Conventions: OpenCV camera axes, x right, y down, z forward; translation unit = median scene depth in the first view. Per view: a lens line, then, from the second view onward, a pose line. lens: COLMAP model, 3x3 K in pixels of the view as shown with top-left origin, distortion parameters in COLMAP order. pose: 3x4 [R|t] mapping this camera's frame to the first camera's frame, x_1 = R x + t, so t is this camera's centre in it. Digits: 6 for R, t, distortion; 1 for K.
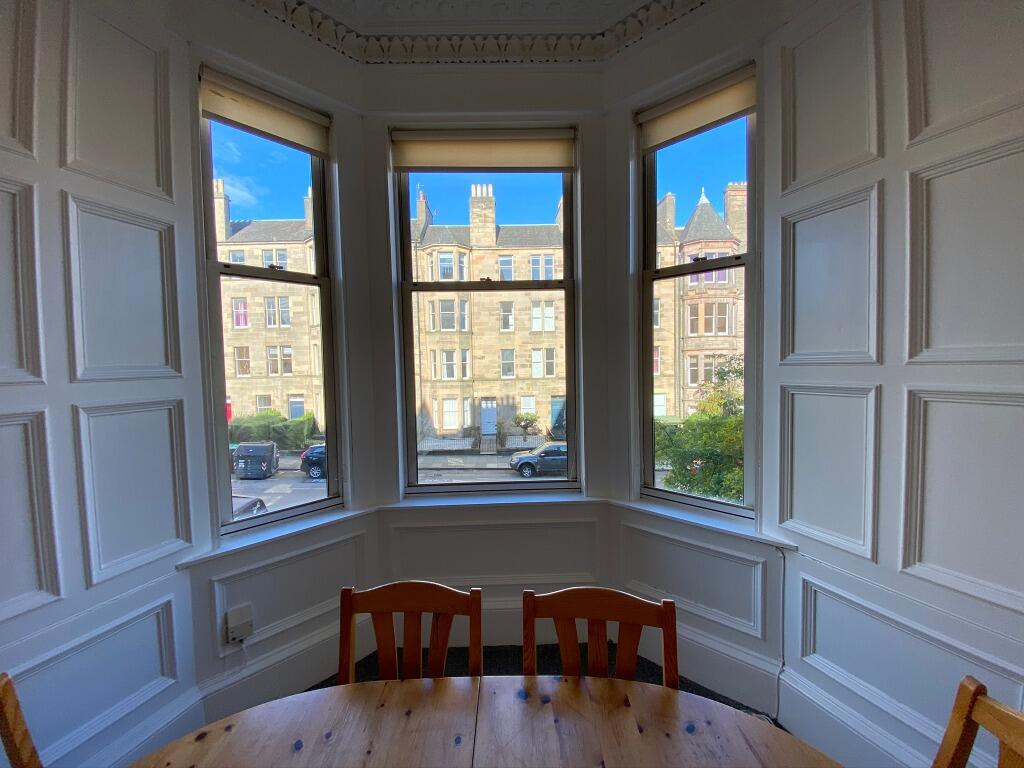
lens RADIAL K [[412.9, 0, 512.0], [0, 412.9, 384.0], [0, 0, 1]] dist [0.012680, -0.013392]
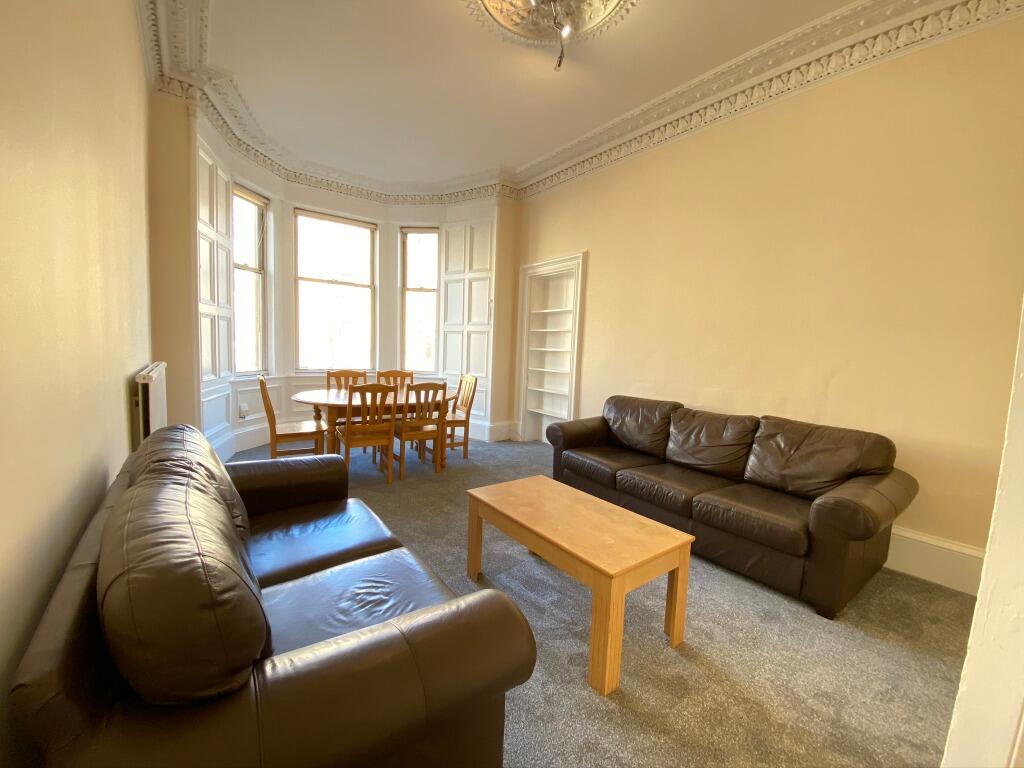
lens RADIAL K [[412.9, 0, 512.0], [0, 412.9, 384.0], [0, 0, 1]] dist [0.012680, -0.013392]
pose [[0.811907, 0.005431, 0.583762, -0.729884], [-0.025714, 0.999319, 0.026465, 0.282735], [-0.583221, -0.036498, 0.811493, -1.766866]]
